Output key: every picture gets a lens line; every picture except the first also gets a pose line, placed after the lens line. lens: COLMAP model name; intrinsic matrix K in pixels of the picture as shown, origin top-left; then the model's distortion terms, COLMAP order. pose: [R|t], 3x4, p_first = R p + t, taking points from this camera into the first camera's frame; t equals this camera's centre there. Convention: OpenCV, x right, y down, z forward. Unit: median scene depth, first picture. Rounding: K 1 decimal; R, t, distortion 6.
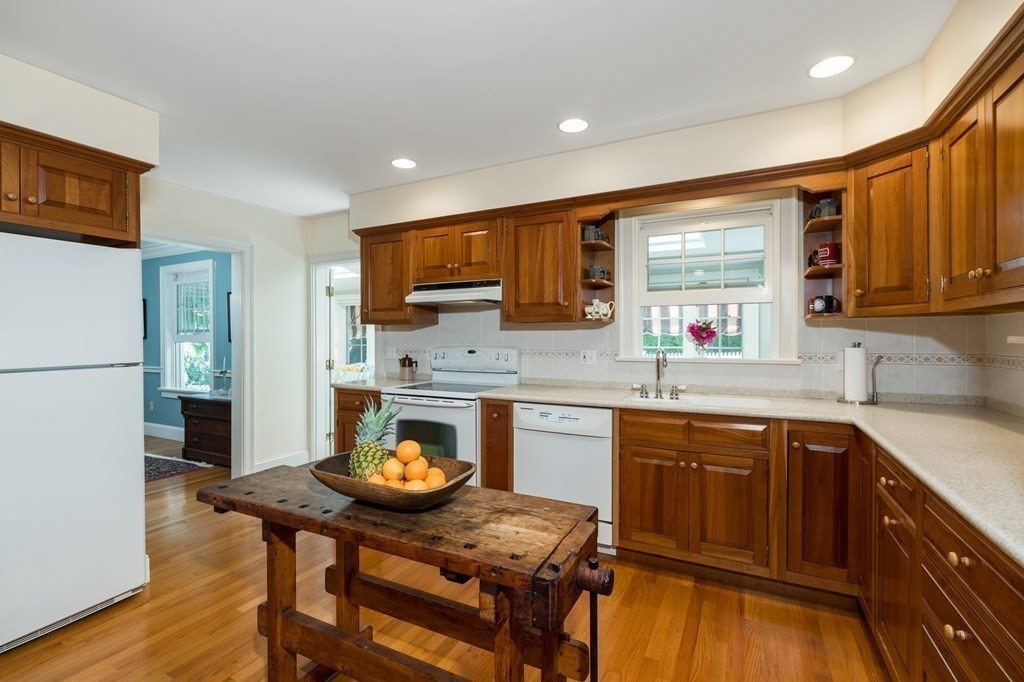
lens RADIAL K [[454.2, 0, 508.8], [0, 454.2, 340.0], [0, 0, 1]] dist [0.000936, -0.000967]
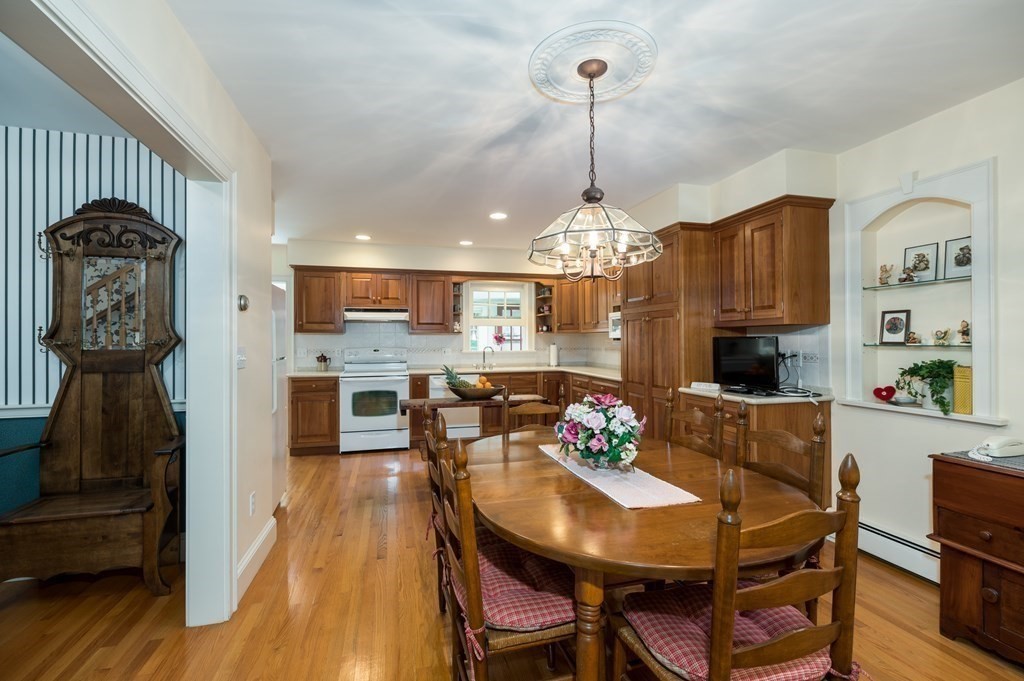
lens RADIAL K [[454.2, 0, 516.7], [0, 454.2, 339.7], [0, 0, 1]] dist [0.000936, -0.000967]
pose [[0.711264, 0.000526, 0.702925, -0.998381], [0.007124, 0.999943, -0.007957, 0.004994], [-0.702889, 0.010667, 0.711220, -0.579677]]
